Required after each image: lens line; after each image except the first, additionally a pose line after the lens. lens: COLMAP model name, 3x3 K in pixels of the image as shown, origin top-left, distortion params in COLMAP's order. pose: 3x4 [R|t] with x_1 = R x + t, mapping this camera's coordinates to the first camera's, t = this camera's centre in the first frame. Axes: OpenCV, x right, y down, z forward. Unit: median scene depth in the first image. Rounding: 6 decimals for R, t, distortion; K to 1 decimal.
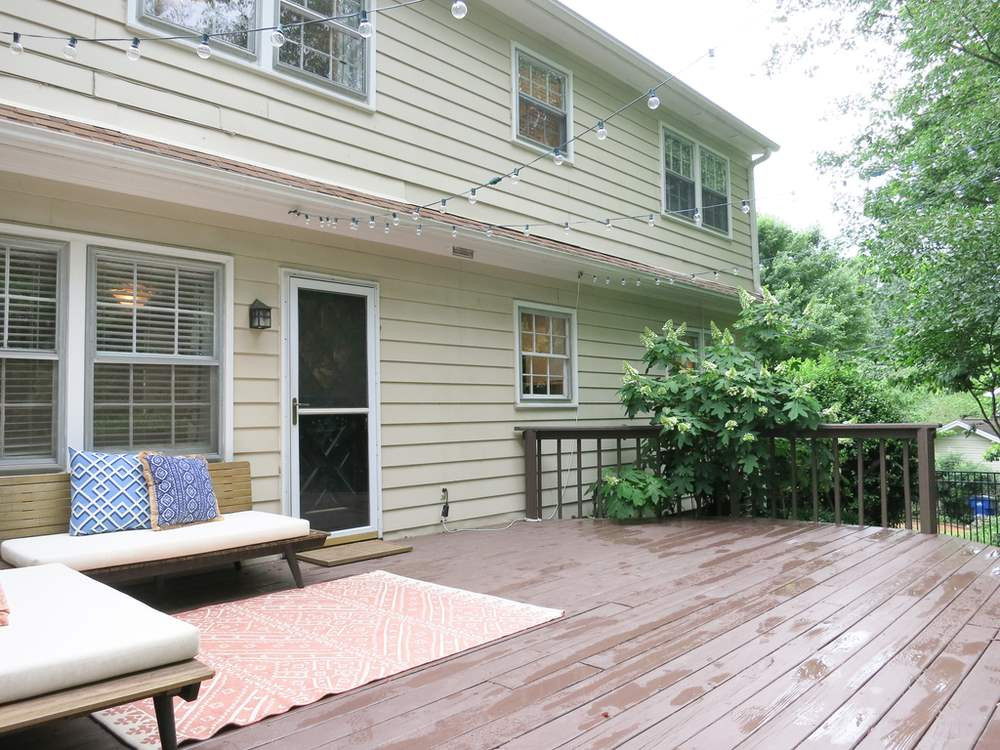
lens RADIAL K [[721.5, 0, 498.0], [0, 721.5, 375.8], [0, 0, 1]] dist [-0.033995, -0.004639]
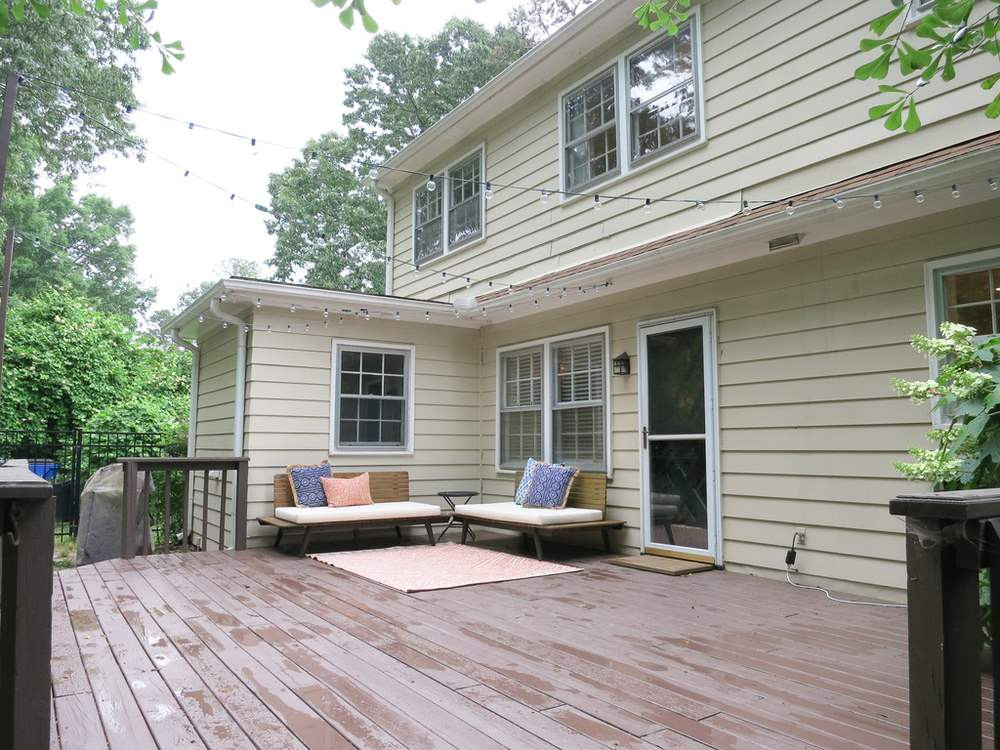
lens RADIAL K [[721.5, 0, 498.0], [0, 721.5, 375.8], [0, 0, 1]] dist [-0.033995, -0.004639]
pose [[-0.221670, -0.068838, -0.972689, 0.887972], [0.064692, 0.994269, -0.085108, 0.029984], [0.972973, -0.081791, -0.215947, 0.940945]]
